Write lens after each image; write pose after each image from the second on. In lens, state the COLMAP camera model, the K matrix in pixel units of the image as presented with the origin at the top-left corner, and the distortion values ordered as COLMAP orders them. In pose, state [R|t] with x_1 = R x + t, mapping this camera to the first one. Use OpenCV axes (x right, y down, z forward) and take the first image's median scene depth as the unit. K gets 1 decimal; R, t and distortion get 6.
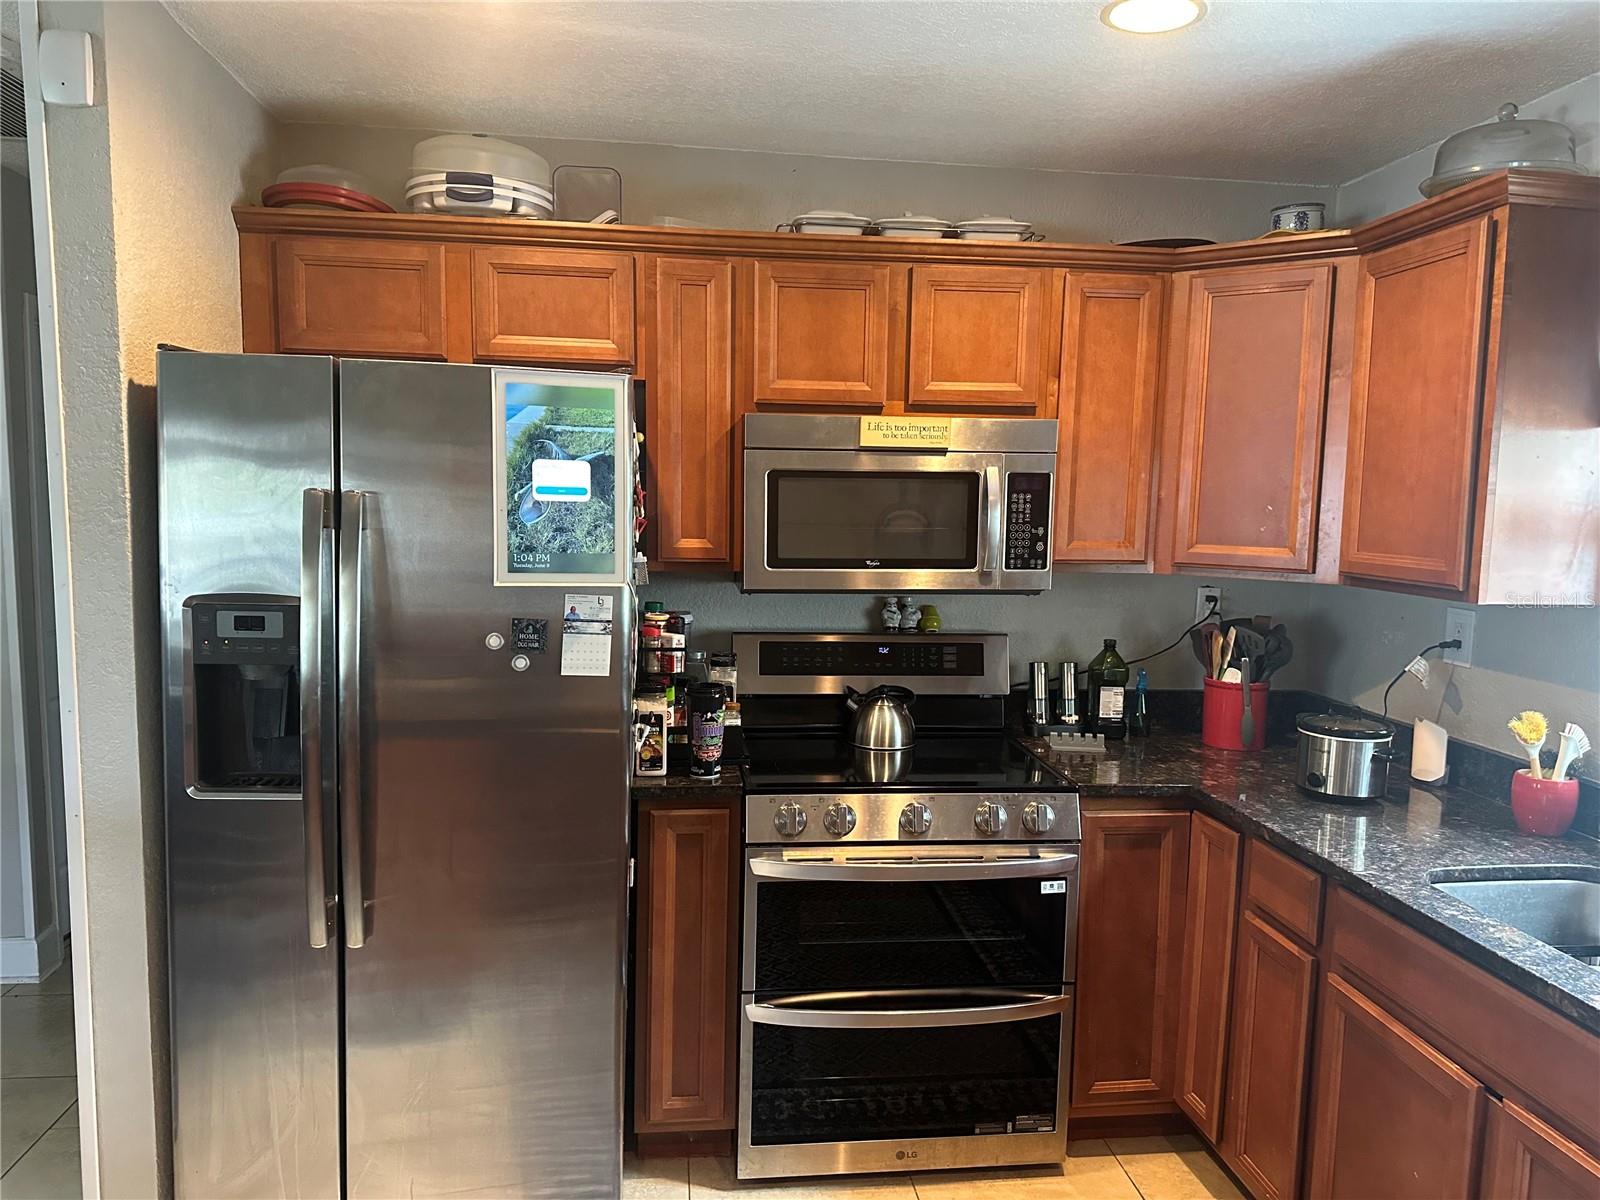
lens RADIAL K [[1131.1, 0, 803.7], [0, 1131.1, 599.2], [0, 0, 1]] dist [0.103462, -0.151399]
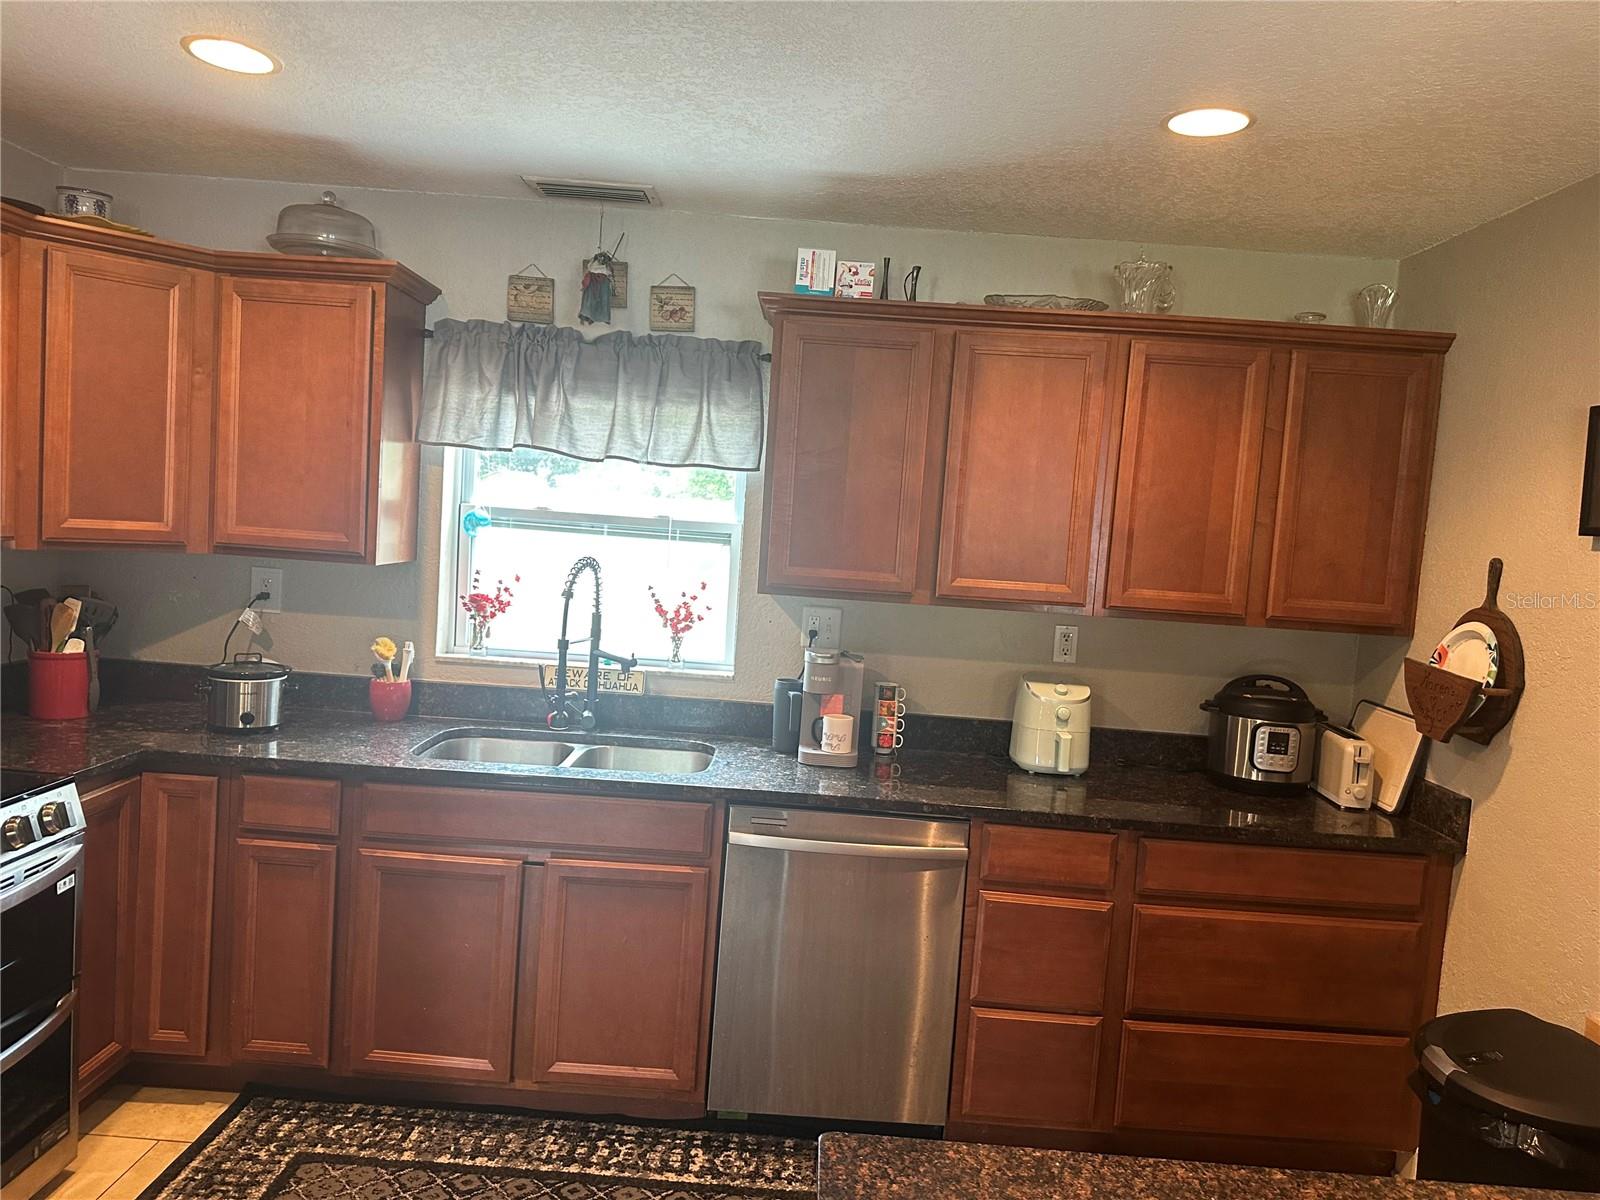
lens RADIAL K [[1131.1, 0, 803.7], [0, 1131.1, 599.2], [0, 0, 1]] dist [0.103462, -0.151399]
pose [[0.120767, -0.081909, 0.989296, -0.657546], [0.027202, 0.996489, 0.079184, -0.045252], [-0.992308, 0.017348, 0.122571, 0.277416]]
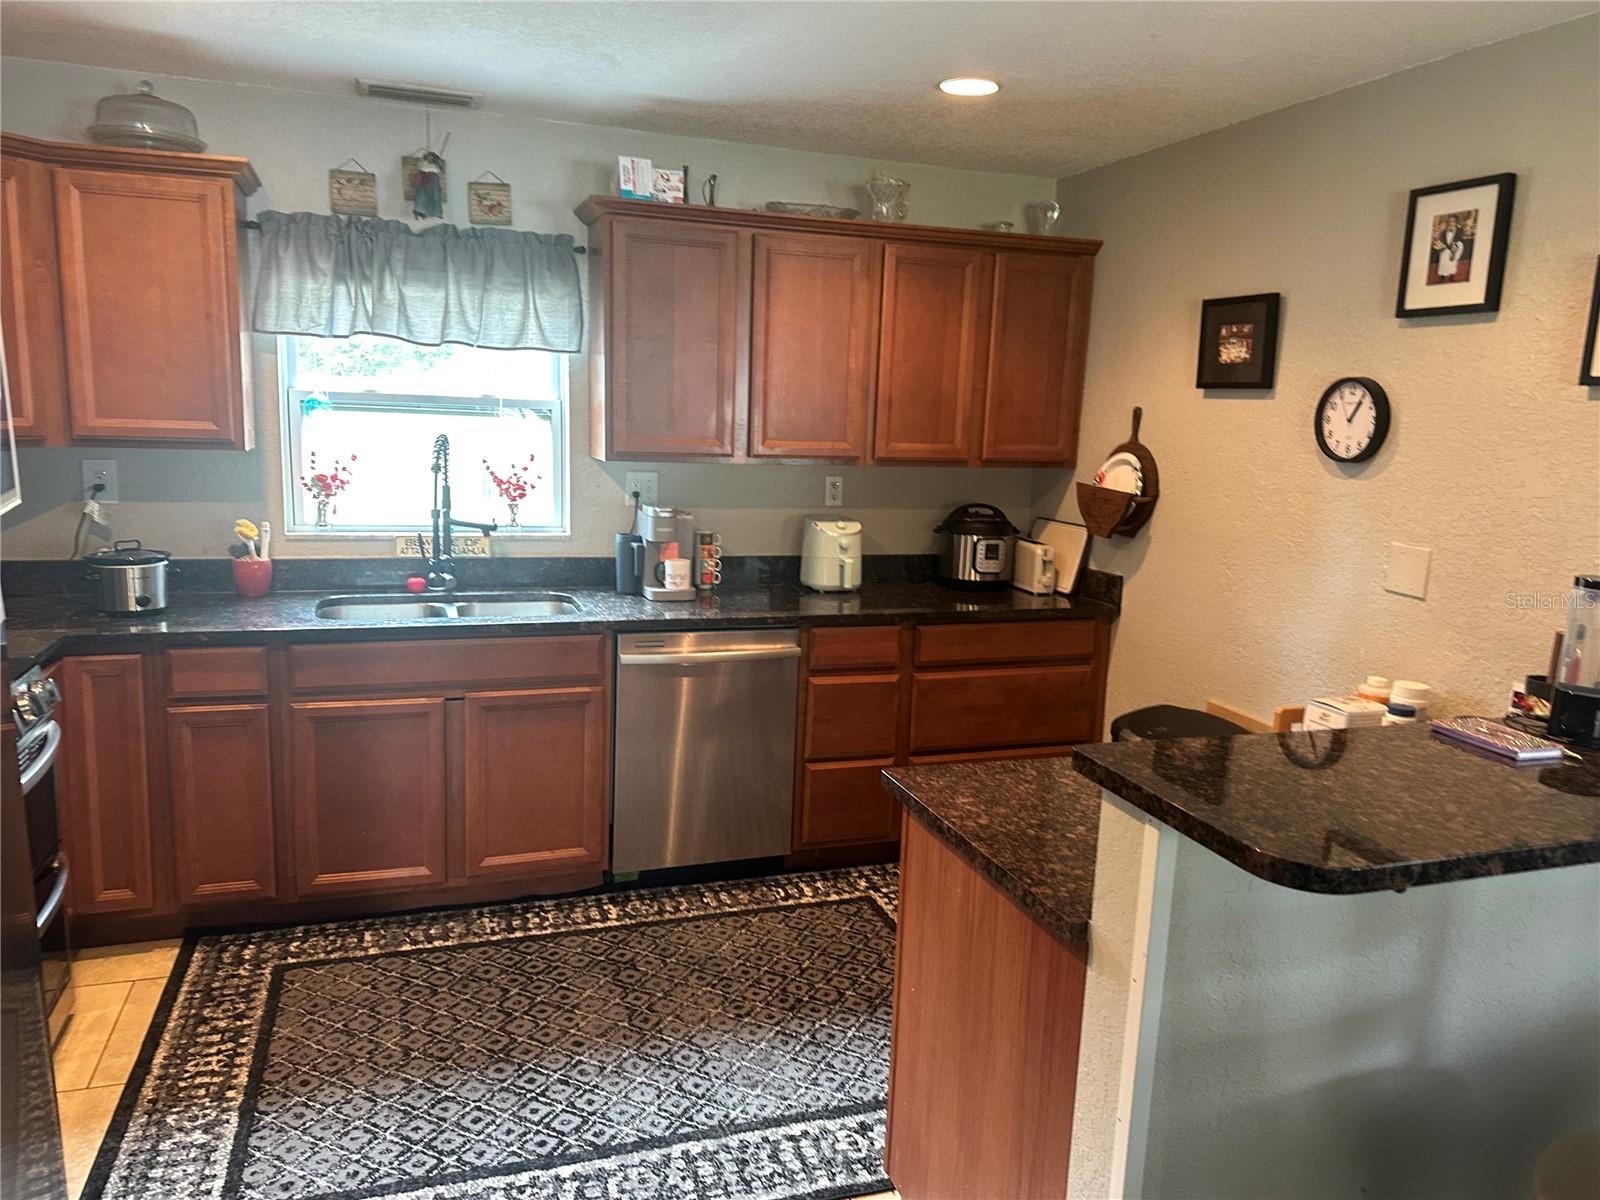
lens RADIAL K [[1143.4, 0, 800.0], [0, 1143.4, 600.0], [0, 0, 1]] dist [0.118724, -0.155553]
pose [[-0.225876, -0.186762, 0.956086, -0.951093], [0.052831, 0.977657, 0.203457, -0.067769], [-0.972722, 0.096467, -0.210963, 0.567456]]
